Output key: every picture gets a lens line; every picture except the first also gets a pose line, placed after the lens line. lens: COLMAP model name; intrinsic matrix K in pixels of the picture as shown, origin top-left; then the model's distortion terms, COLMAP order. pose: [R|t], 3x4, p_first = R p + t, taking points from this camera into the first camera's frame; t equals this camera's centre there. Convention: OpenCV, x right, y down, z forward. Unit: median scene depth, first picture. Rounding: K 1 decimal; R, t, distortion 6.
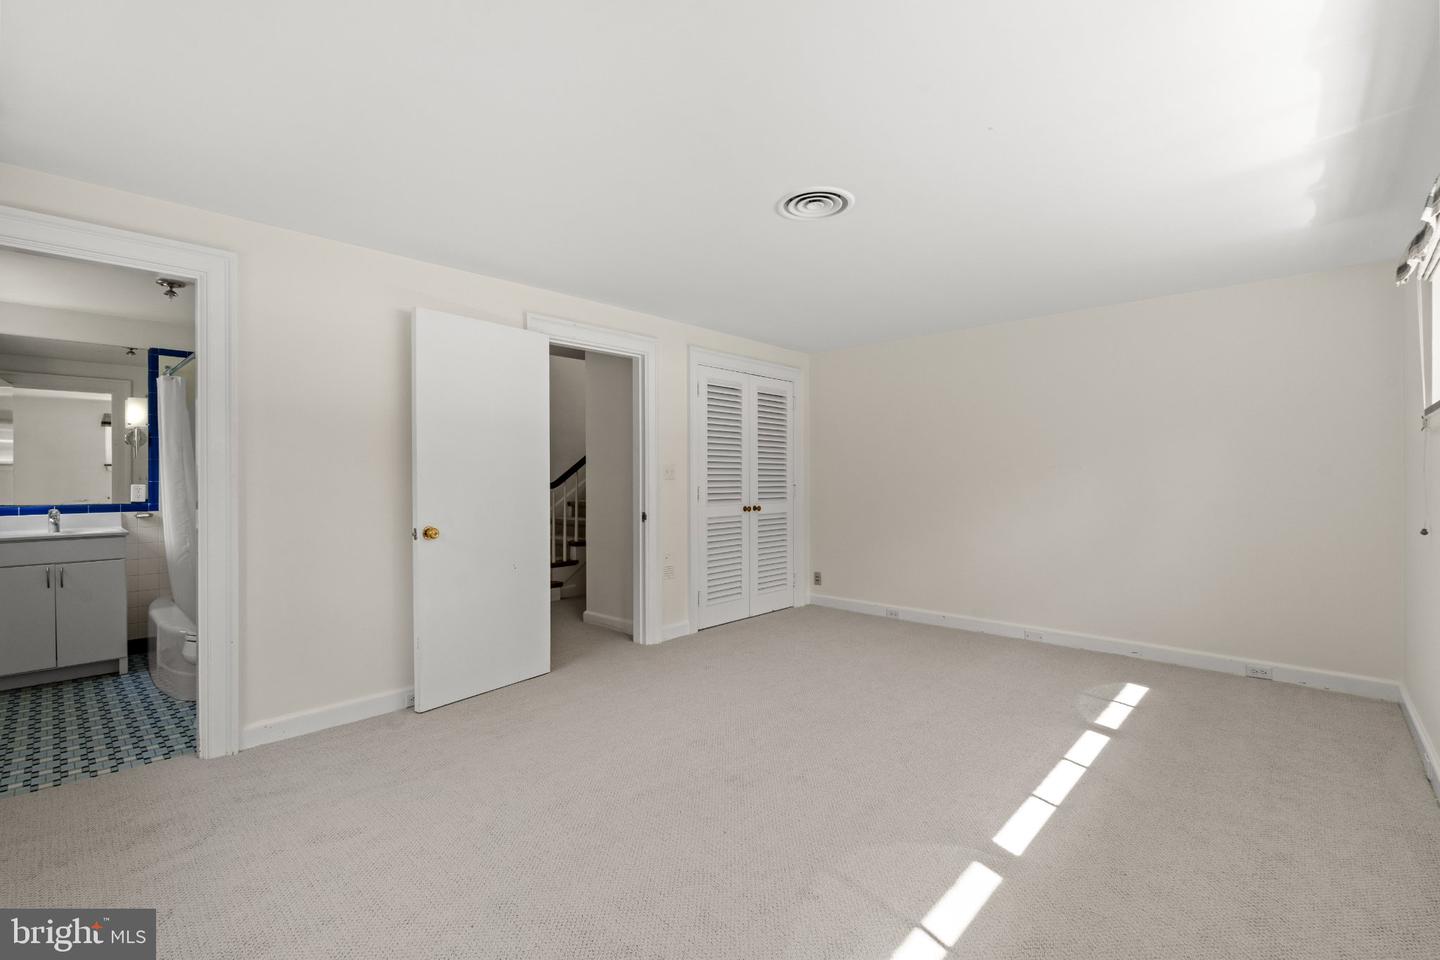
lens RADIAL K [[633.7, 0, 711.3], [0, 633.7, 479.3], [0, 0, 1]] dist [0.000697, 0.000124]
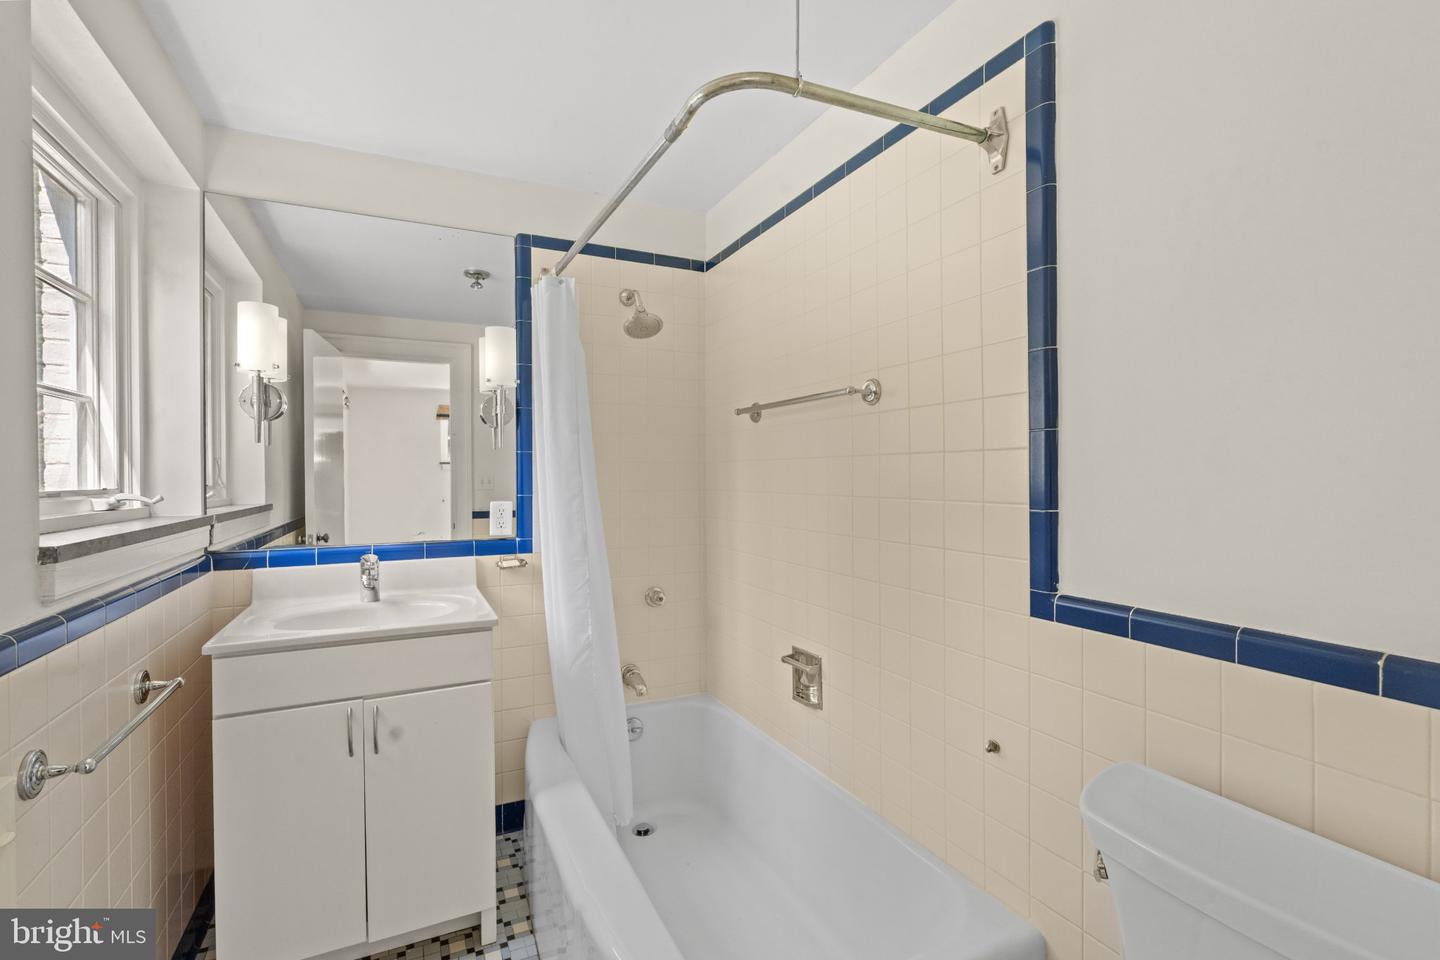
lens RADIAL K [[633.7, 0, 711.3], [0, 633.7, 479.3], [0, 0, 1]] dist [0.000697, 0.000124]
pose [[0.937915, 0.003463, -0.346849, -0.577970], [0.000026, 0.999949, 0.010052, -0.014928], [0.346866, -0.009436, 0.937867, 0.590643]]
